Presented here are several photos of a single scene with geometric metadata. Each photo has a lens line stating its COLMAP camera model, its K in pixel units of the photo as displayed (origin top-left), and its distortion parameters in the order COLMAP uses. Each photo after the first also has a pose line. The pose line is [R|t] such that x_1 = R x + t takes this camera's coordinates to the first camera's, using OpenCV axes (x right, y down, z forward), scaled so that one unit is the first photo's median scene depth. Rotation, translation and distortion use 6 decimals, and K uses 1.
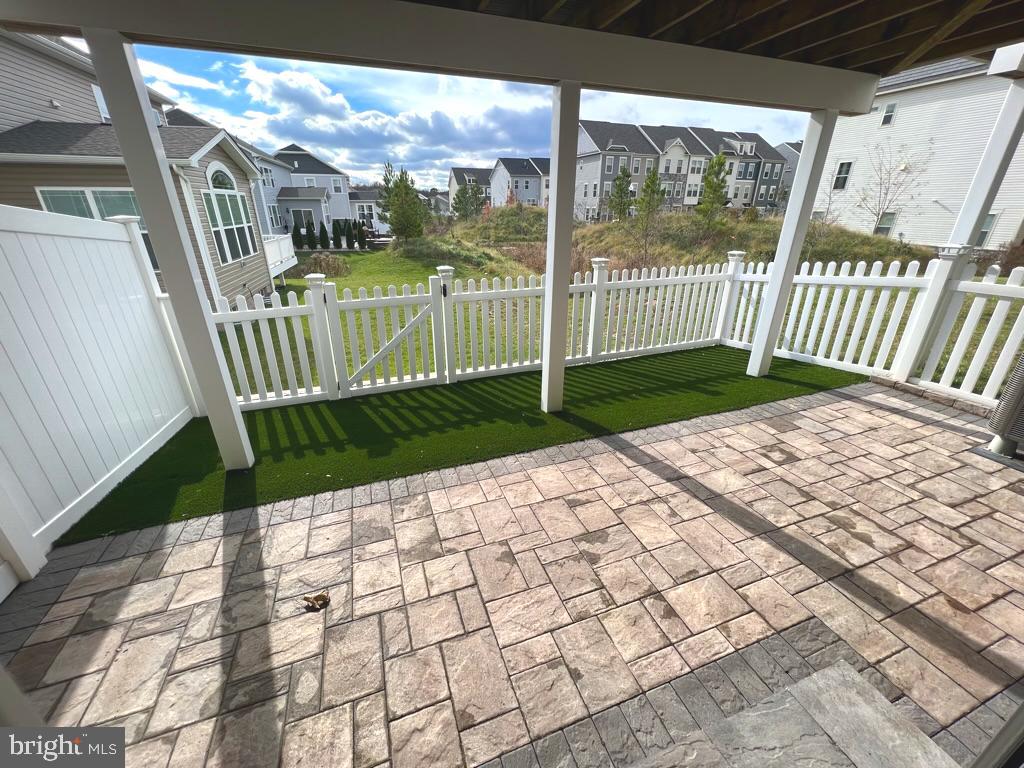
lens RADIAL K [[406.6, 0, 512.0], [0, 406.6, 384.0], [0, 0, 1]] dist [-0.000761, 0.000015]
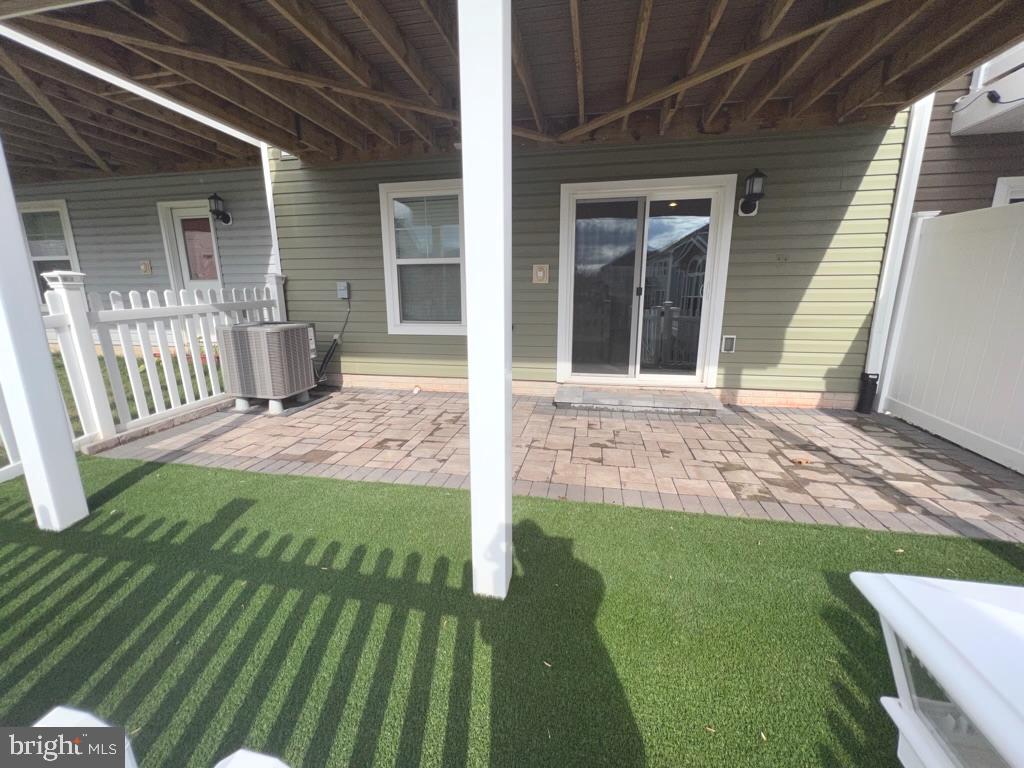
lens RADIAL K [[406.6, 0, 512.0], [0, 406.6, 384.0], [0, 0, 1]] dist [-0.000761, 0.000015]
pose [[-0.853080, -0.114954, 0.508960, -0.029514], [0.210379, 0.816852, 0.537115, -0.079095], [-0.477489, 0.565277, -0.672656, 0.240939]]
